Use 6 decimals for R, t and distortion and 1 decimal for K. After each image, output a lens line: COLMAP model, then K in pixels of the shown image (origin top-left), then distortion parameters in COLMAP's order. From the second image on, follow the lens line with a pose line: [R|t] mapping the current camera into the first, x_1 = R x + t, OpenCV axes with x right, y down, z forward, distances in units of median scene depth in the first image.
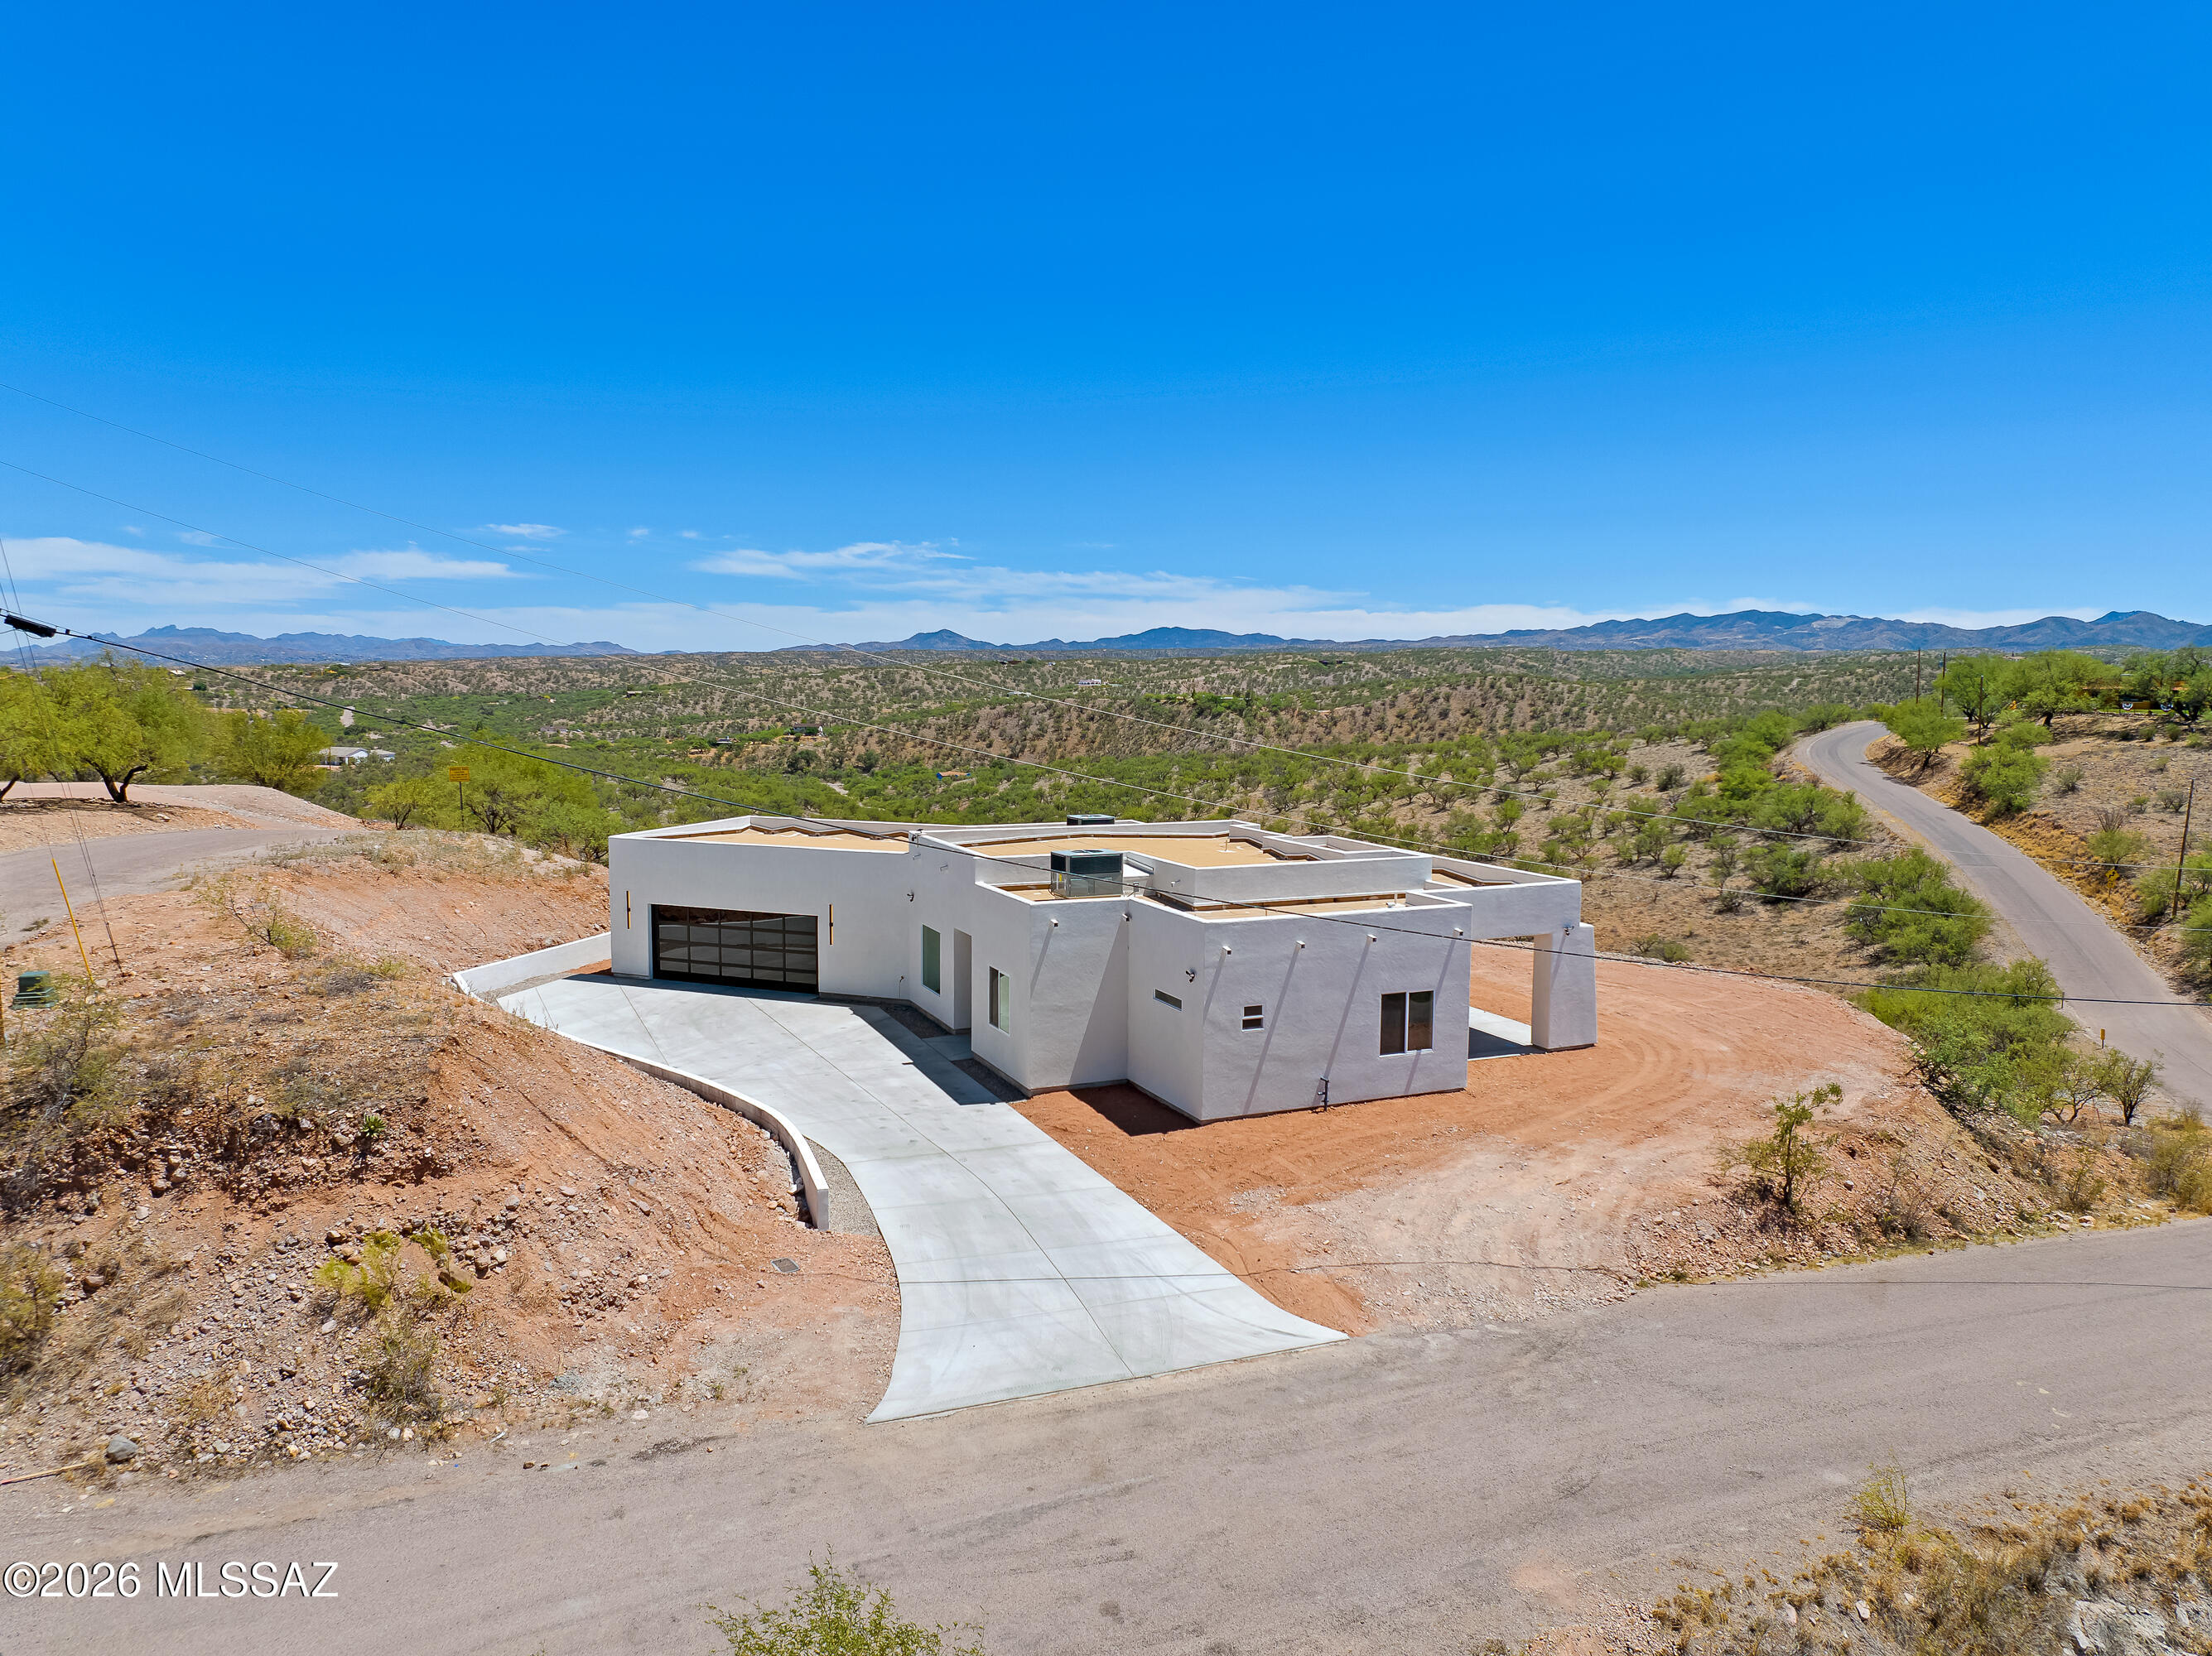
lens RADIAL K [[1563.8, 0, 1104.1], [0, 1563.8, 838.8], [0, 0, 1]] dist [-0.051169, 0.022630]
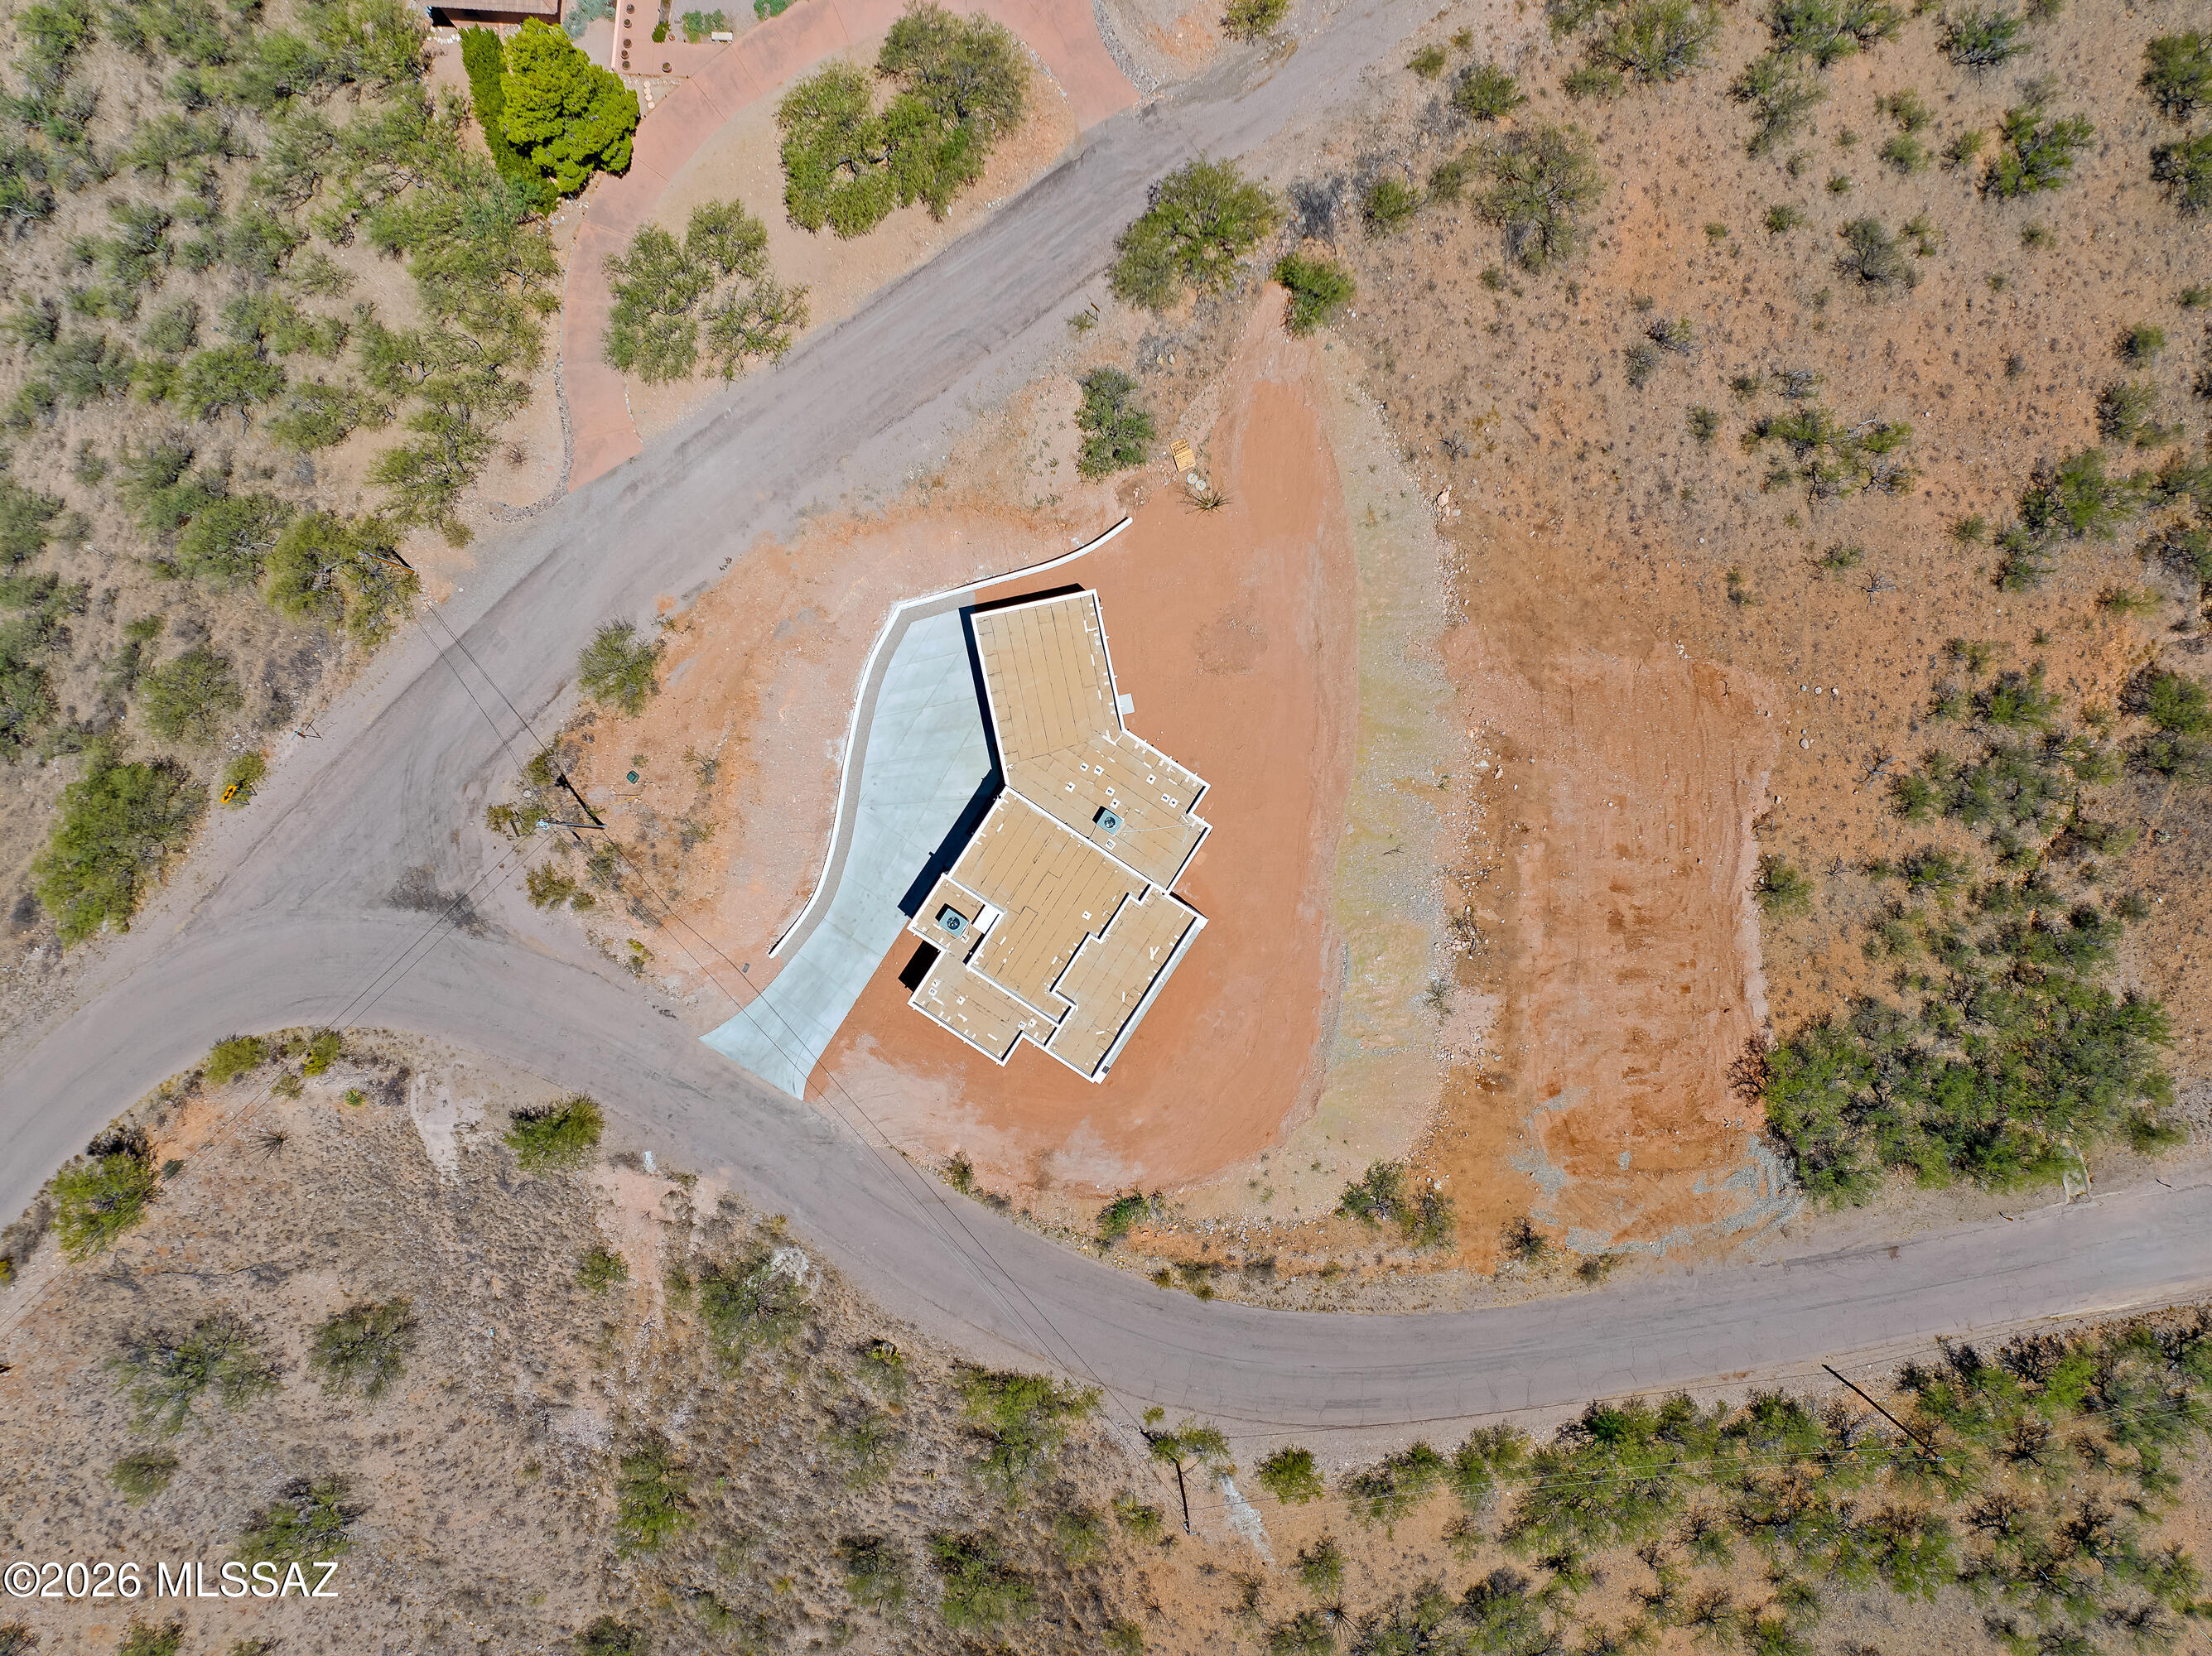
lens RADIAL K [[1563.8, 0, 1107.1], [0, 1563.8, 828.7], [0, 0, 1]] dist [-0.051169, 0.022630]
pose [[0.540891, 0.841022, -0.010935, 0.000910], [-0.079813, 0.064264, 0.994736, -0.102185], [0.837298, -0.537171, 0.101884, 0.043018]]
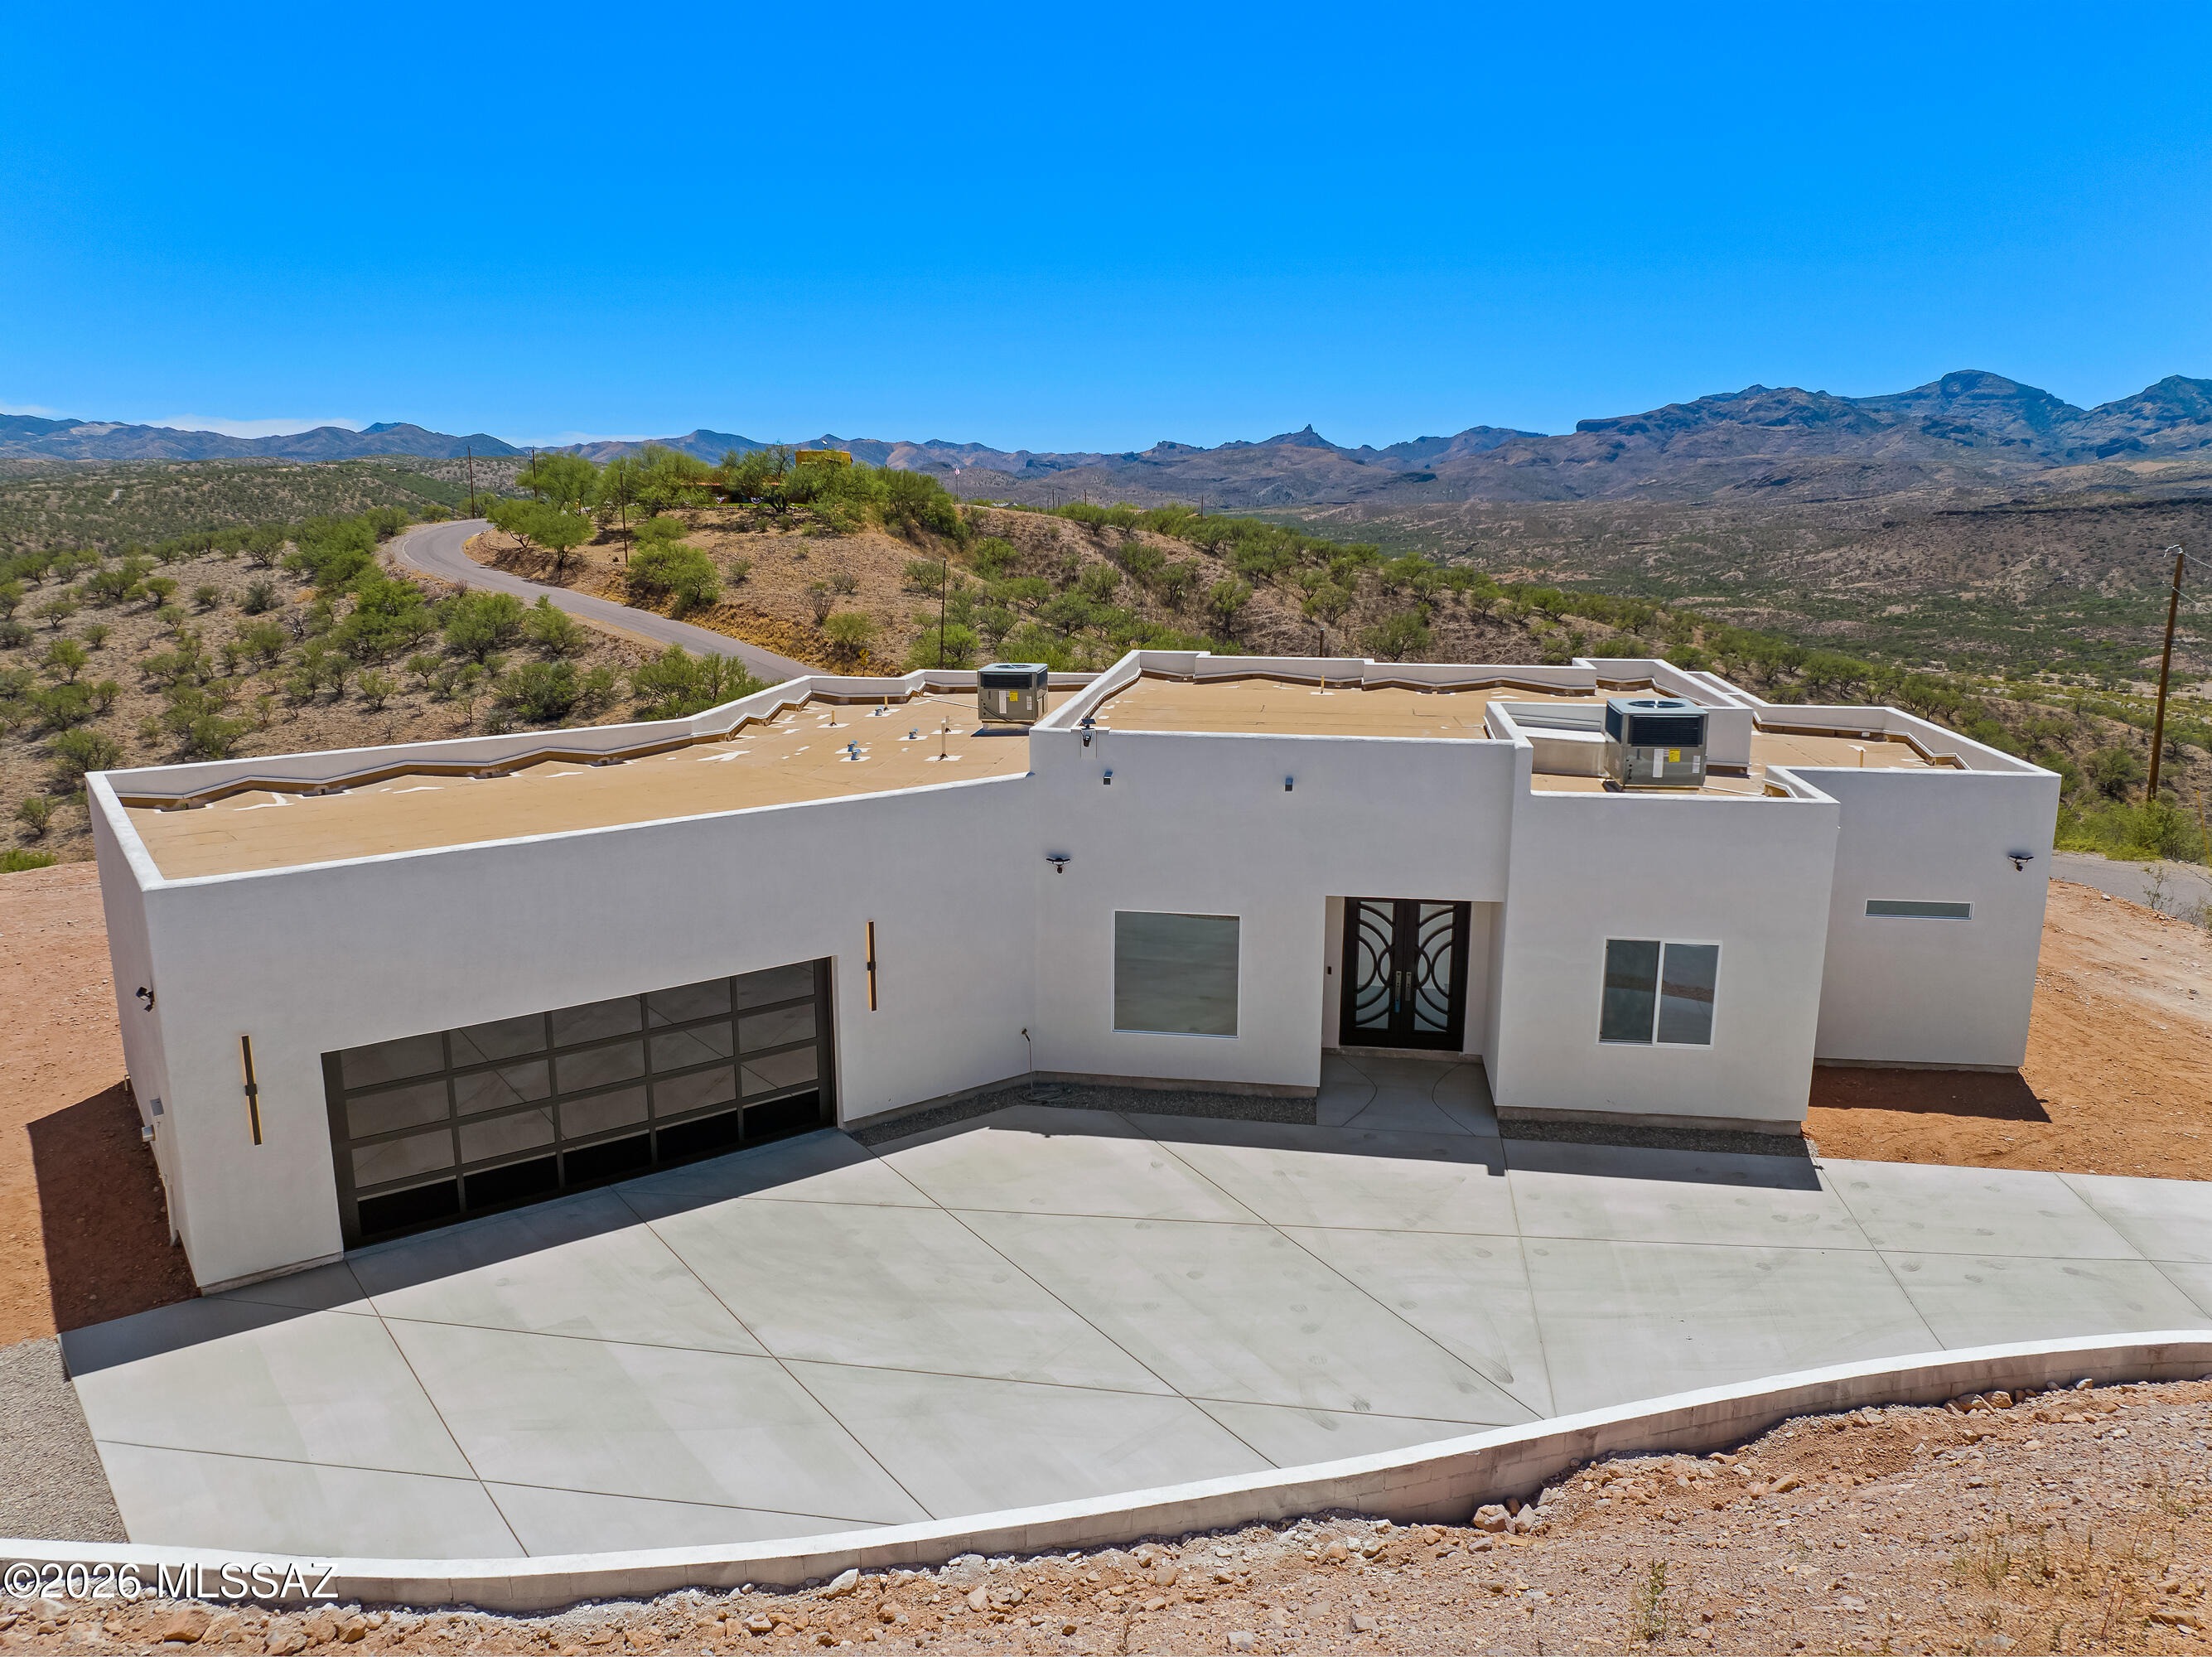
lens RADIAL K [[1564.0, 0, 1105.4], [0, 1564.0, 810.8], [0, 0, 1]] dist [-0.051169, 0.022630]
pose [[0.531264, -0.175770, 0.828772, -0.025008], [0.090236, 0.984416, 0.150936, -0.002436], [-0.842387, -0.005402, 0.538846, 0.035594]]
